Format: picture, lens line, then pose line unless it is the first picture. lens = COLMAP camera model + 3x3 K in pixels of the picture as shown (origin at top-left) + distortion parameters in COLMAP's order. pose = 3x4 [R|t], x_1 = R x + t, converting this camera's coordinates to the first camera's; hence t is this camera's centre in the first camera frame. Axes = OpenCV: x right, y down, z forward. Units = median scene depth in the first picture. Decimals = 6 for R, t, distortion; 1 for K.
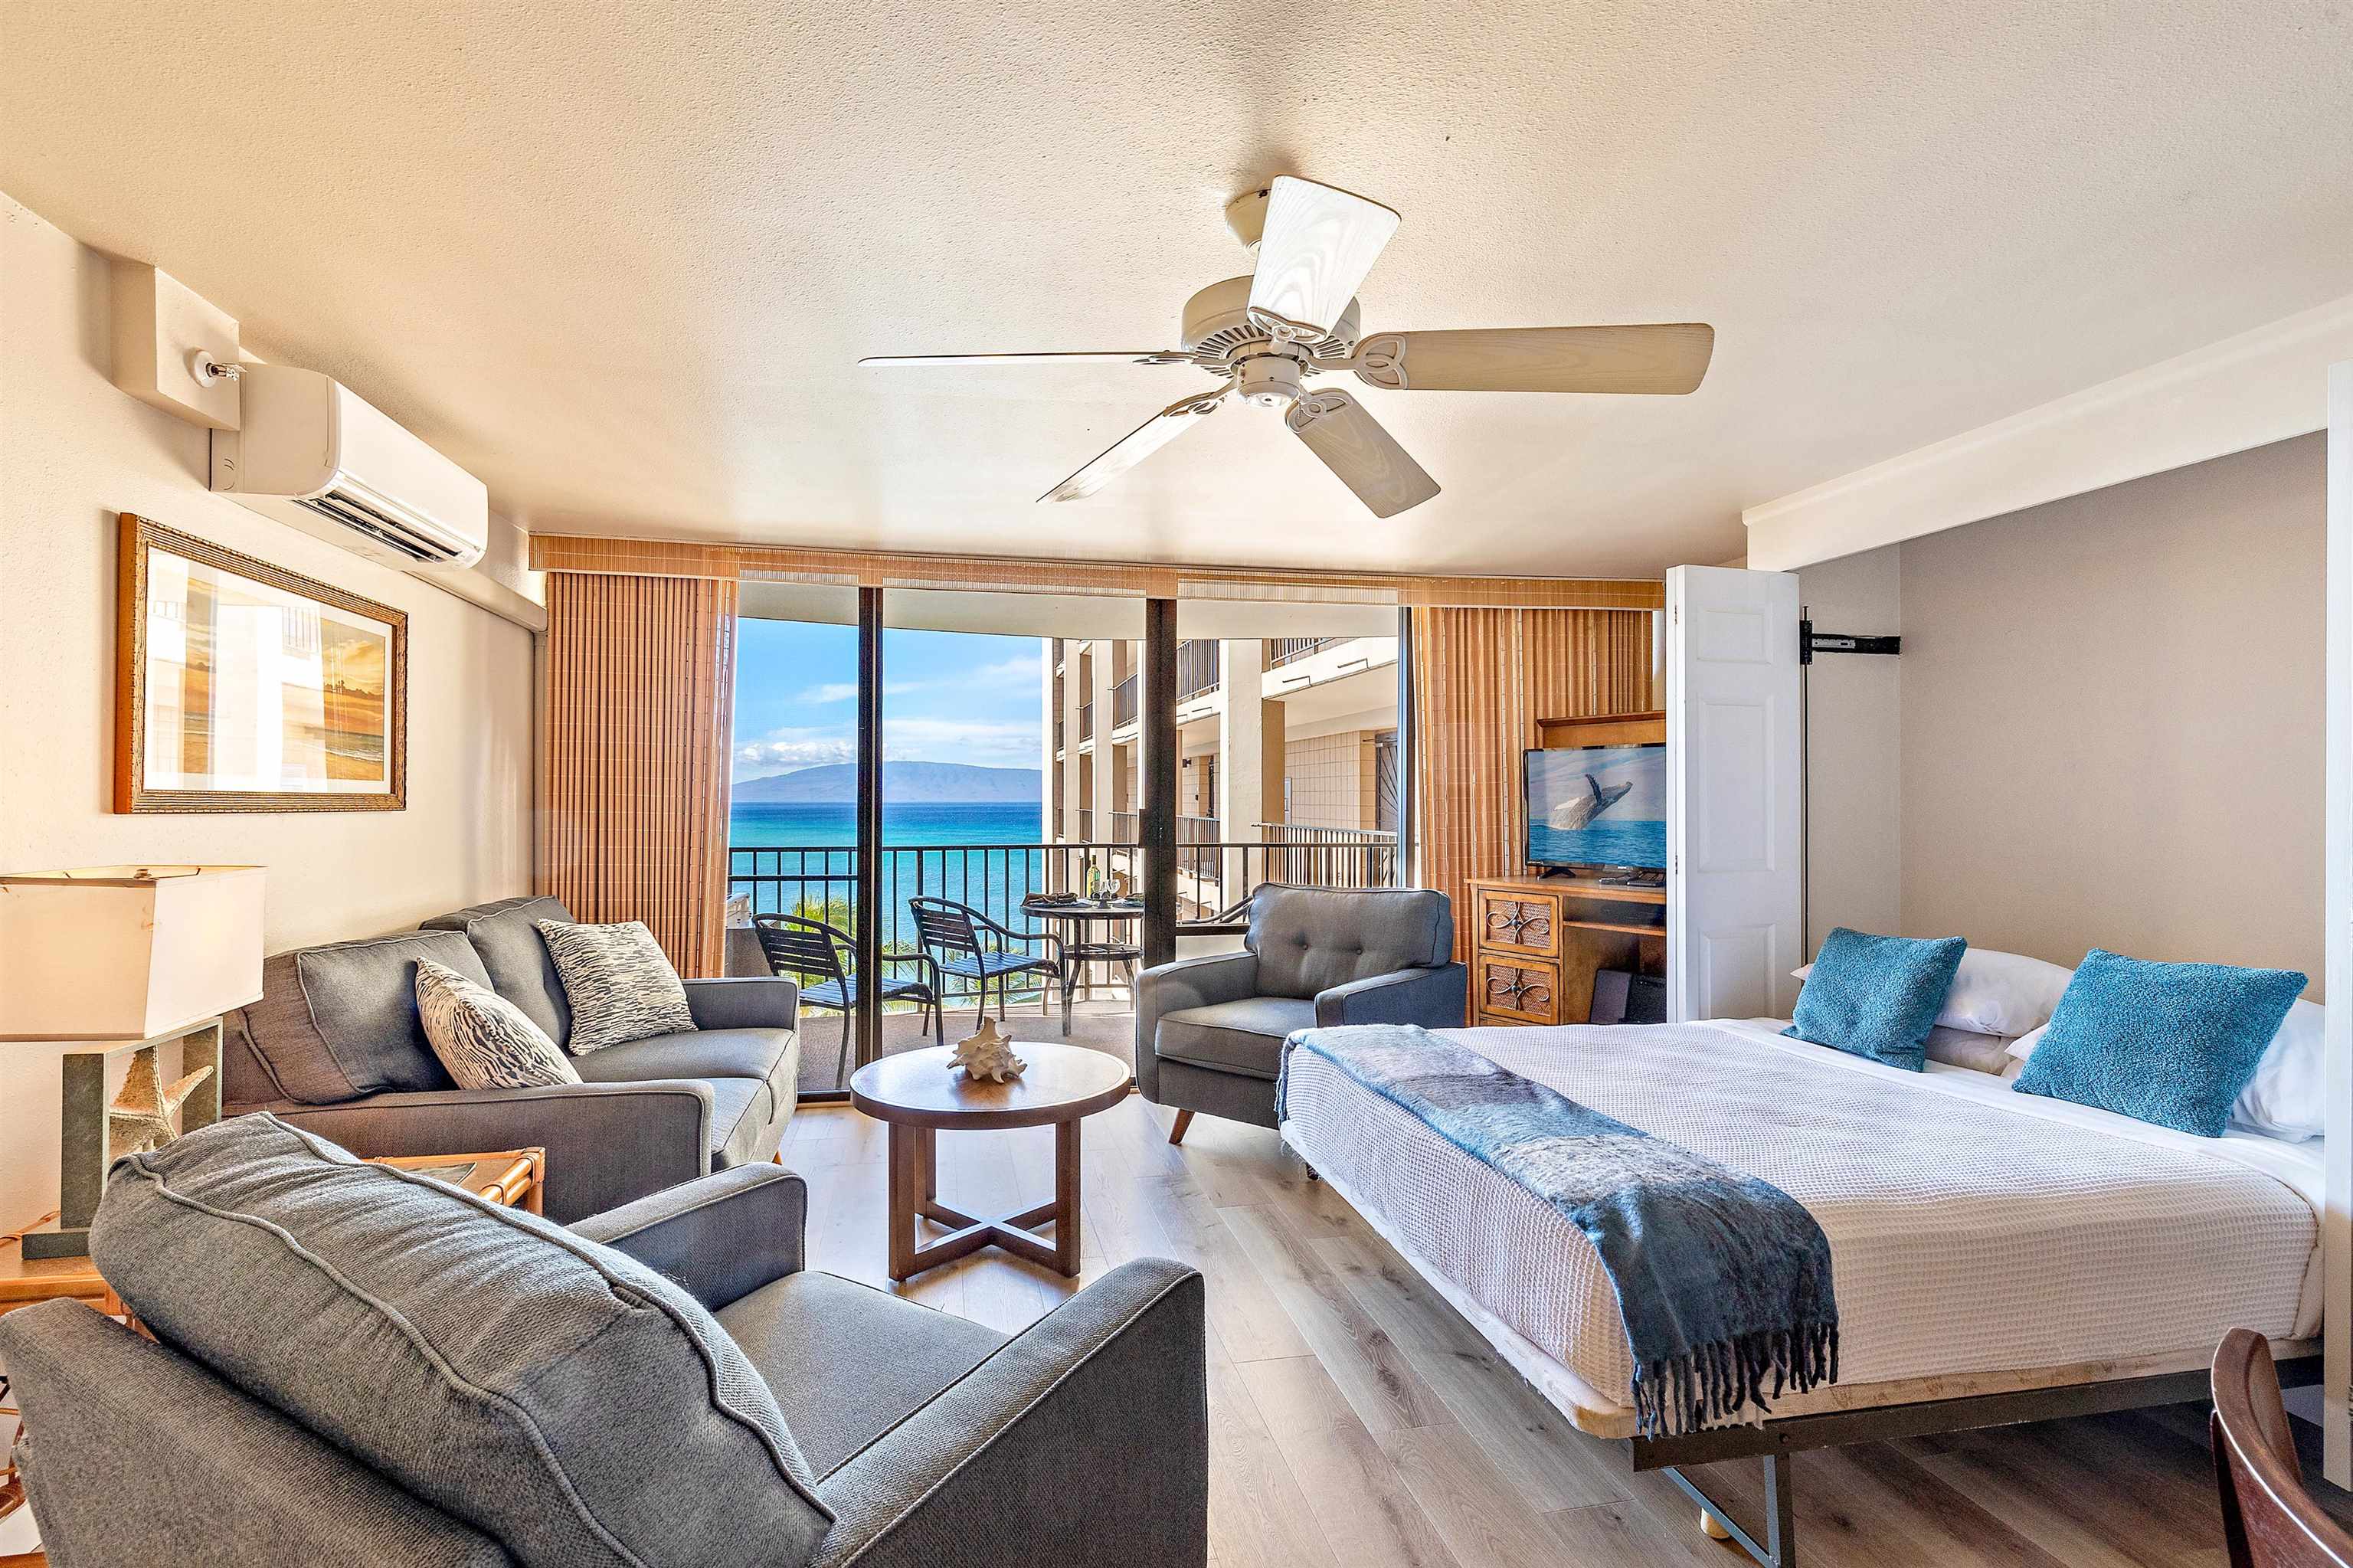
lens RADIAL K [[1026.0, 0, 1176.0], [0, 1026.0, 786.1], [0, 0, 1]] dist [-0.000156, -0.000042]
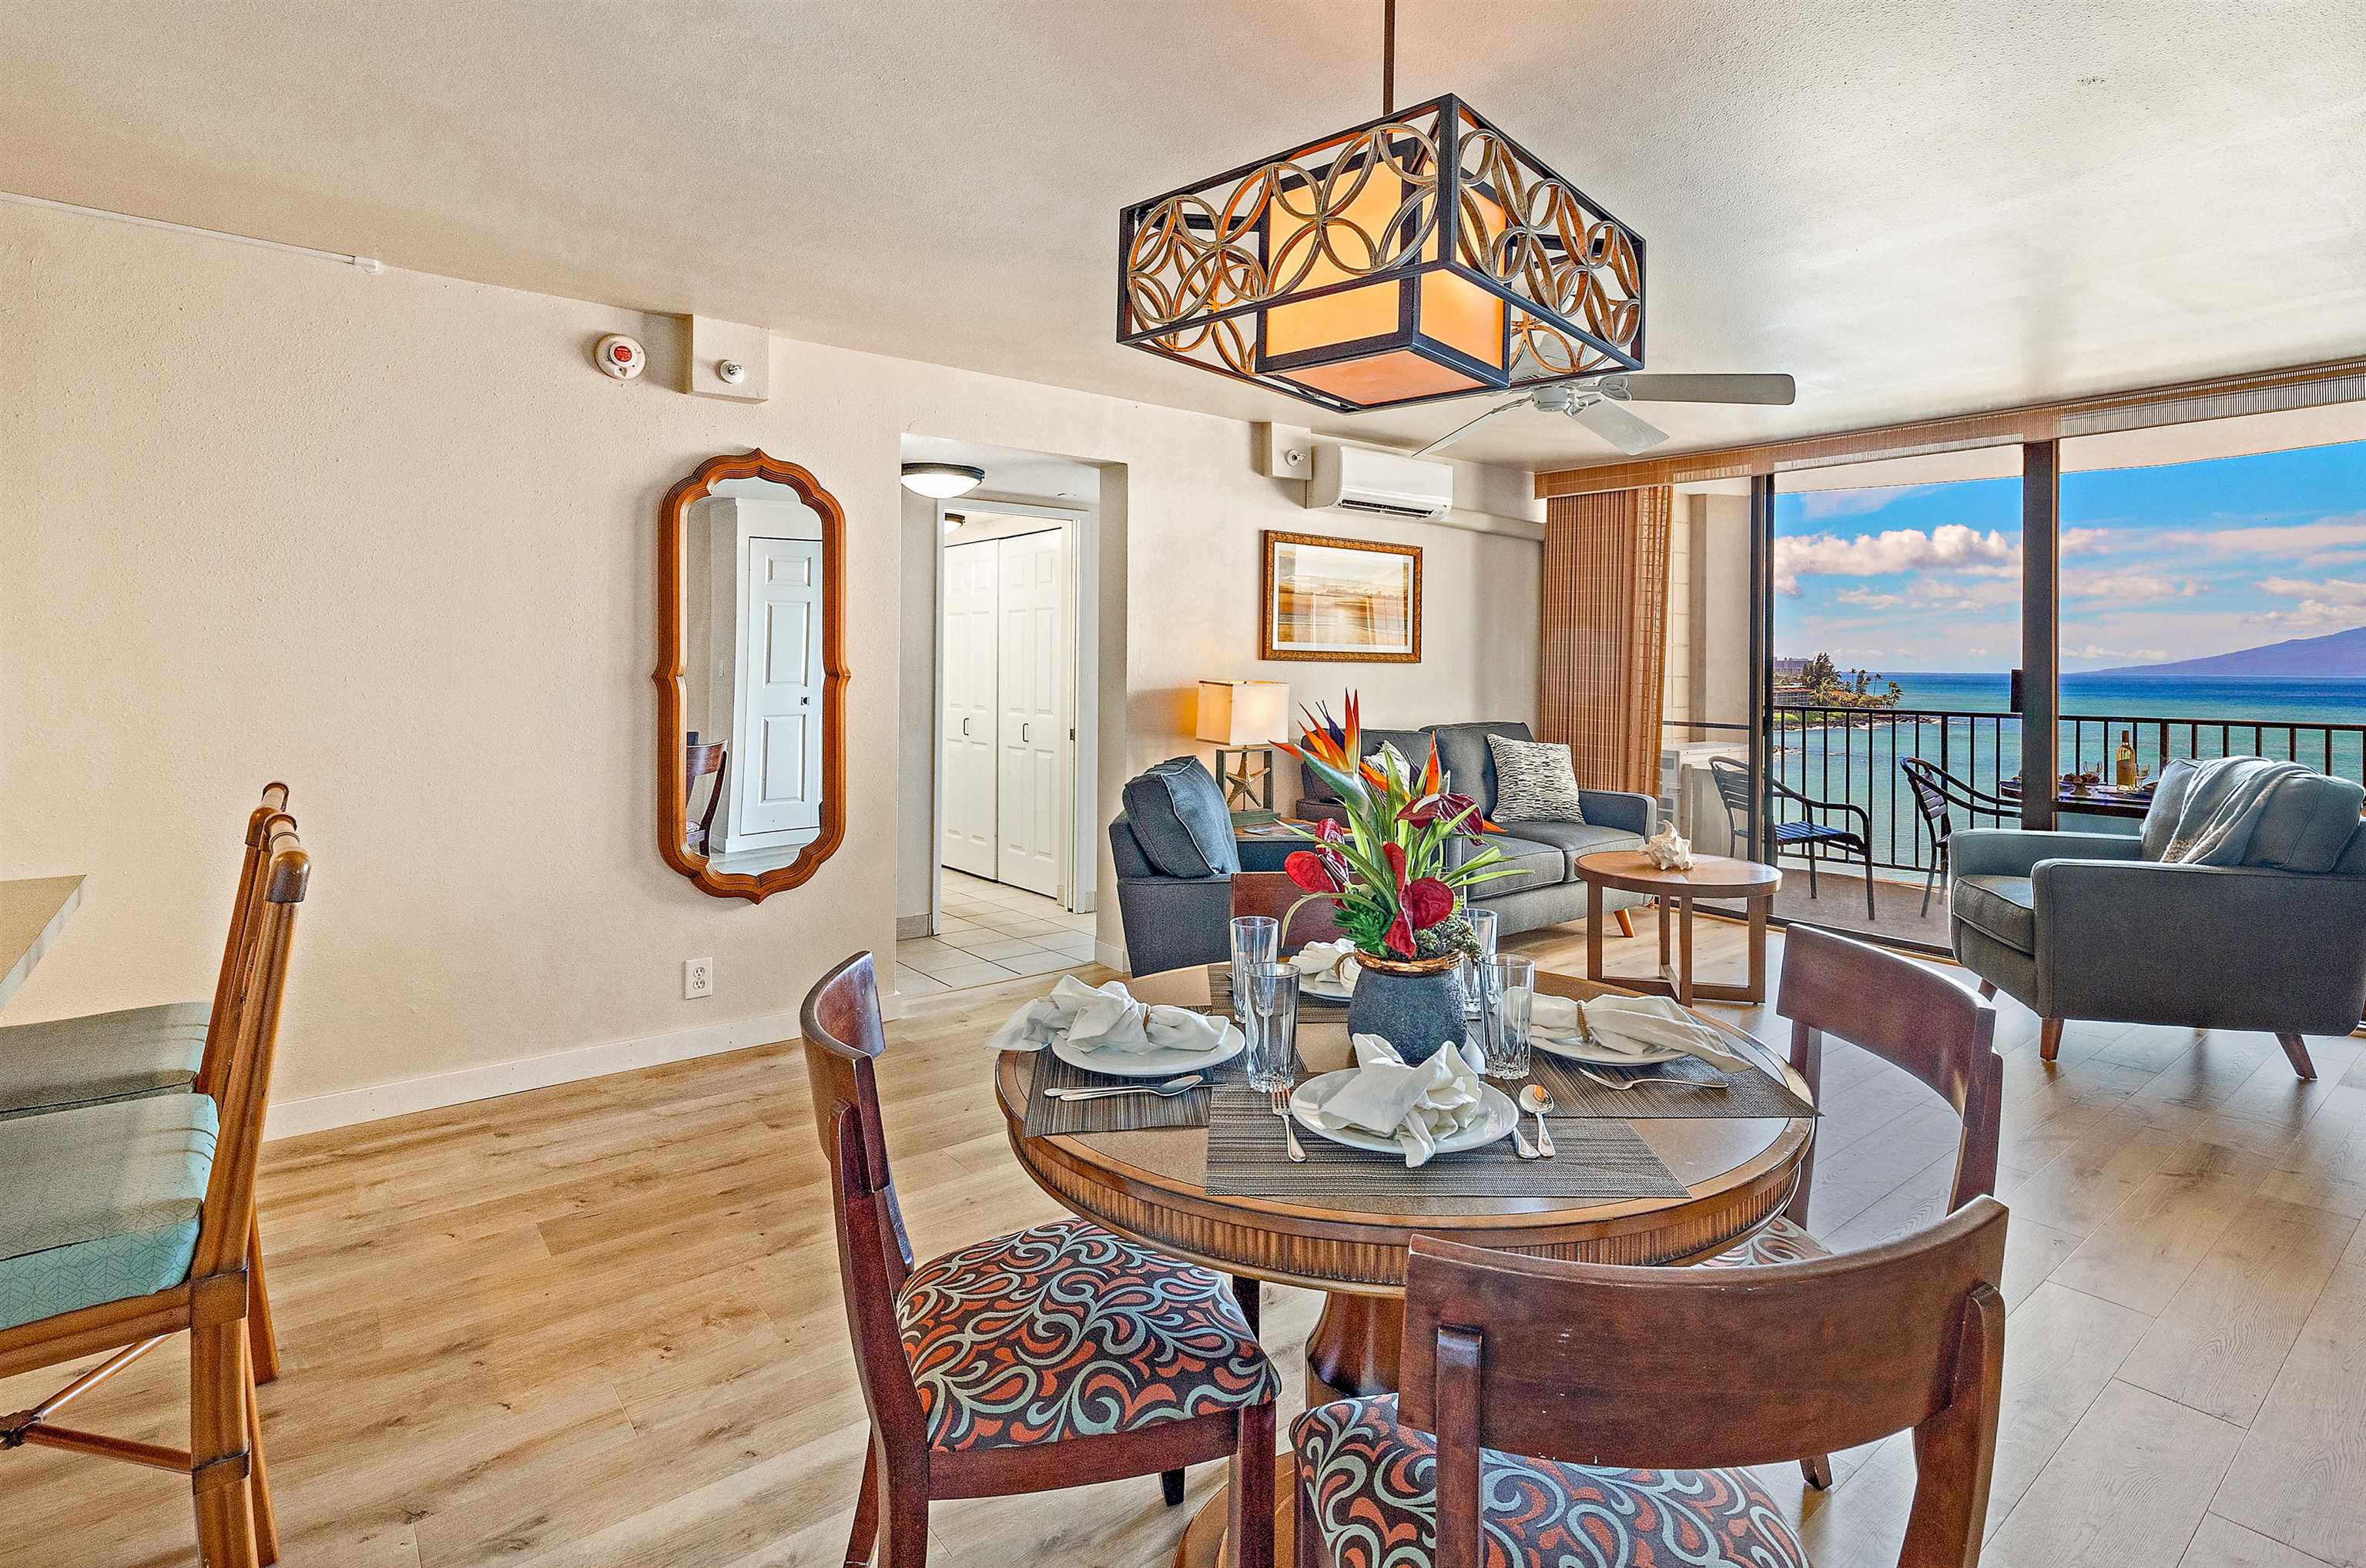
lens RADIAL K [[1197.7, 0, 1188.8], [0, 1197.7, 663.7], [0, 0, 1]] dist [-0.000424, -0.000096]
pose [[0.433578, 0.004705, -0.901104, 0.771252], [0.001895, 0.999979, 0.006133, 0.010831], [0.901114, -0.004367, 0.433560, -0.190525]]
